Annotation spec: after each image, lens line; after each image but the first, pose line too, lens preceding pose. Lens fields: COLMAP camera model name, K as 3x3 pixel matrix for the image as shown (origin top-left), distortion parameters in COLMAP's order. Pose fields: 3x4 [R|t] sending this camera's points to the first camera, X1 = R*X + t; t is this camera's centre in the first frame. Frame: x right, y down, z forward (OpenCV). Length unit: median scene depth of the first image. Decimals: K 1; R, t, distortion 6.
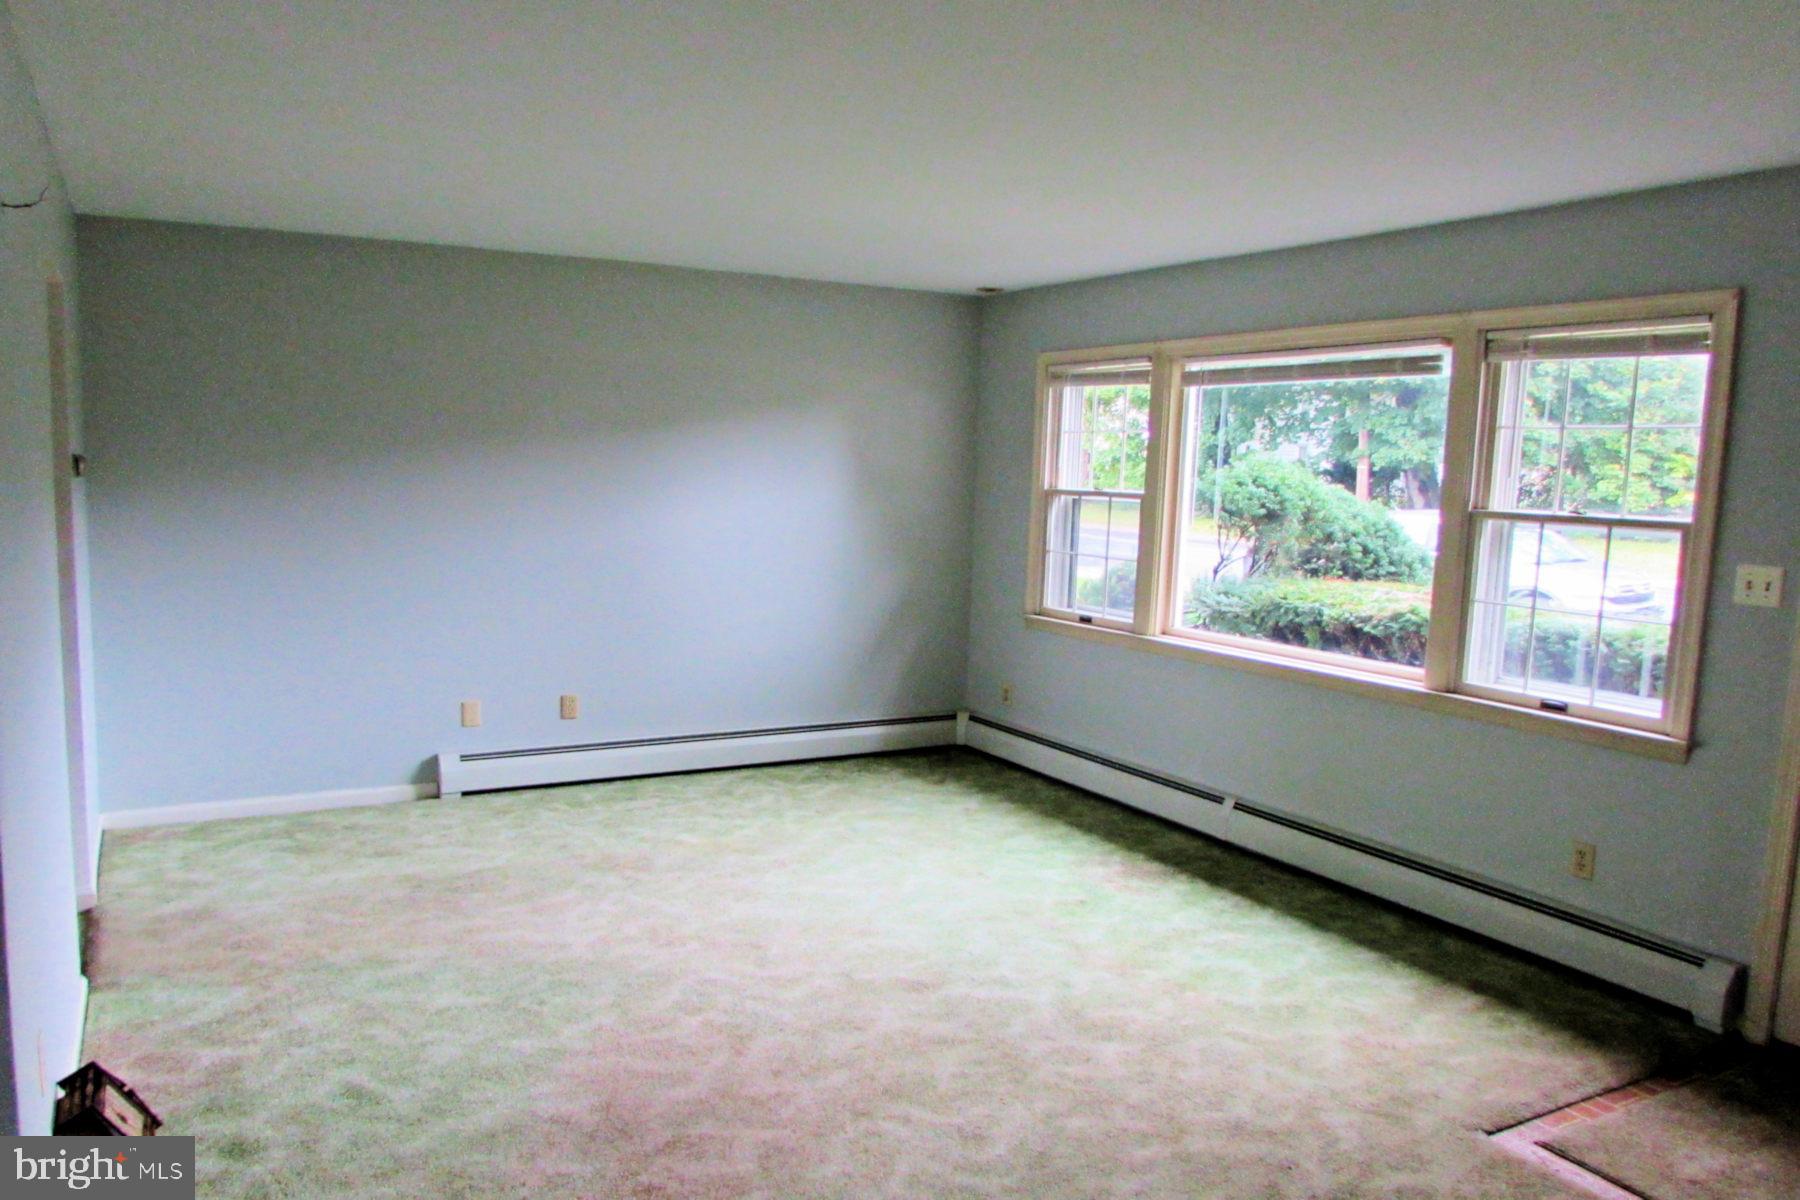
lens RADIAL K [[1289.1, 0, 896.3], [0, 1289.1, 599.0], [0, 0, 1]] dist [0.001912, -0.002406]
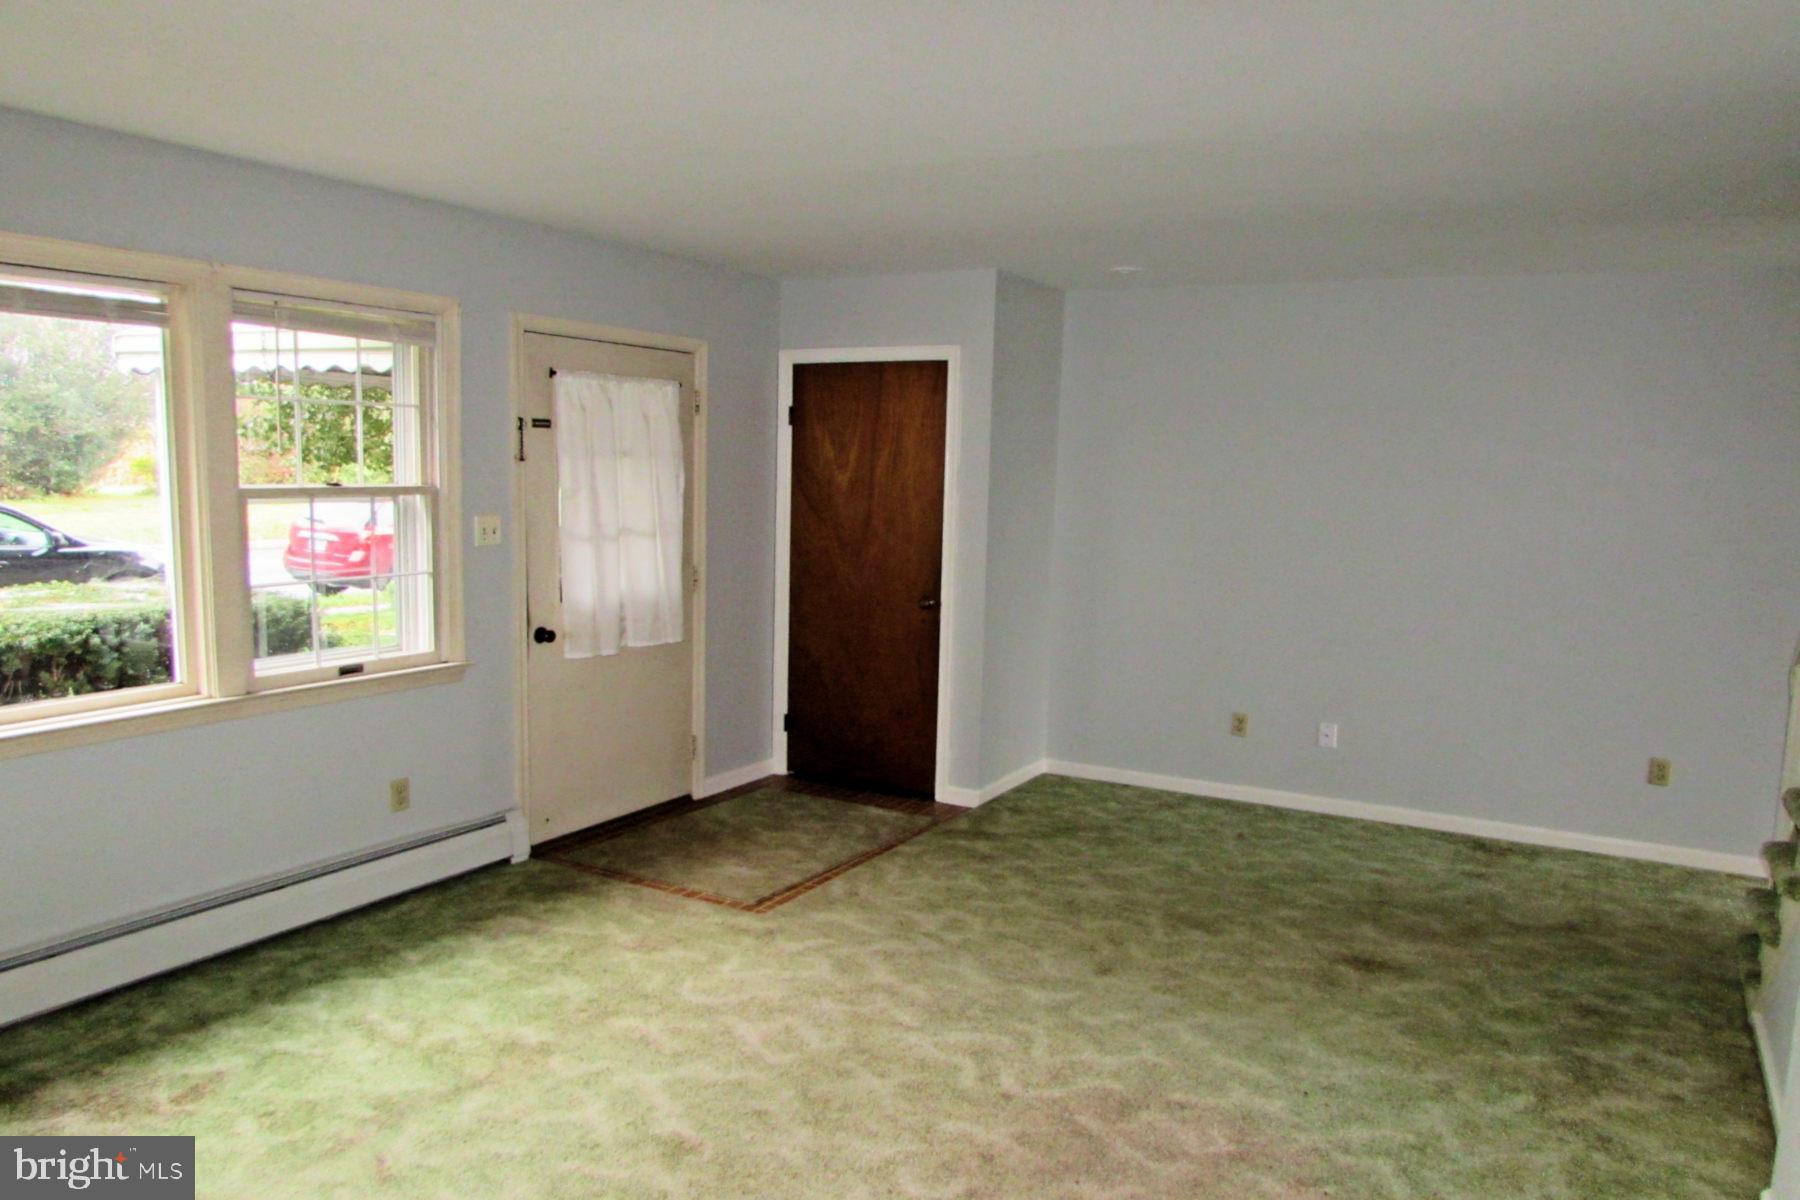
lens RADIAL K [[1289.1, 0, 889.8], [0, 1289.1, 605.7], [0, 0, 1]] dist [0.001912, -0.002406]
pose [[-0.479027, -0.134738, 0.867398, -0.687795], [0.062390, 0.980424, 0.186750, -0.155417], [-0.875580, 0.143575, -0.461243, 1.248878]]
